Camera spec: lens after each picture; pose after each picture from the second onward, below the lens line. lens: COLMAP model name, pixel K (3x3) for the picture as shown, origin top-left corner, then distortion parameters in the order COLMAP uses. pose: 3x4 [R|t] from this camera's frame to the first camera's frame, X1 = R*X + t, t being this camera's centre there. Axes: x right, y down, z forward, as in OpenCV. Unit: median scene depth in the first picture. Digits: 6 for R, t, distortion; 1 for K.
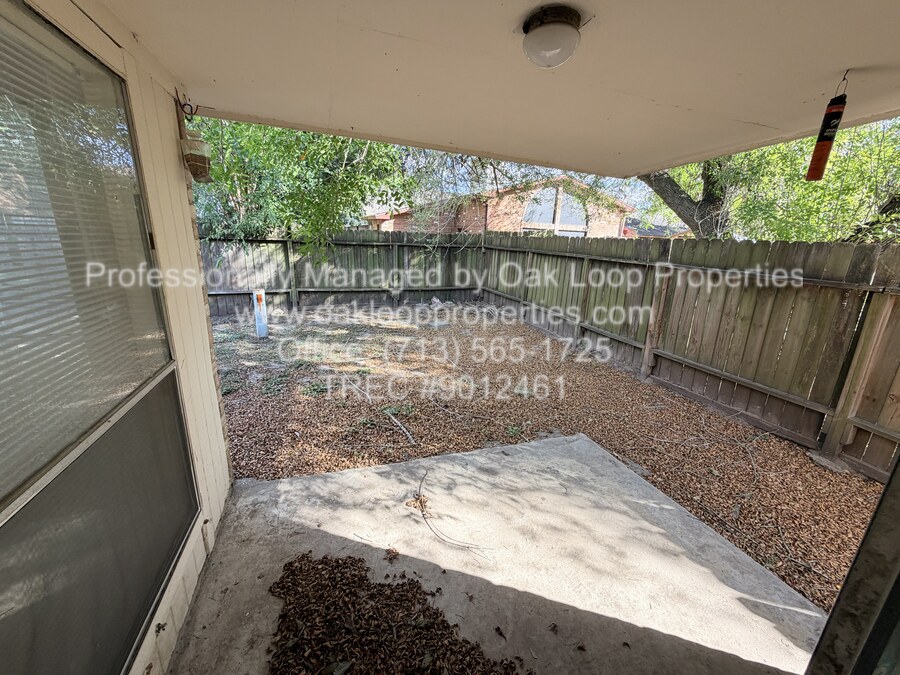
lens RADIAL K [[357.6, 0, 450.0], [0, 357.6, 337.5], [0, 0, 1]] dist [-0.000039, 0.000102]
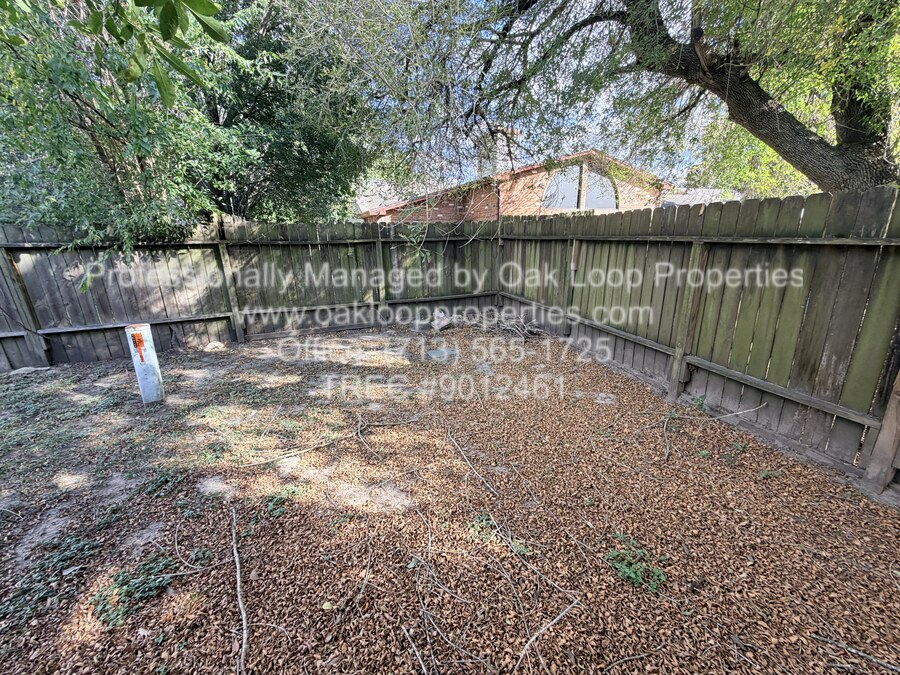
lens RADIAL K [[357.6, 0, 450.0], [0, 357.6, 337.5], [0, 0, 1]] dist [-0.000039, 0.000102]
pose [[0.998072, -0.047043, -0.040492, 0.011227], [0.047300, 0.998866, 0.005401, -0.064960], [0.040192, -0.007306, 0.999165, 0.293951]]
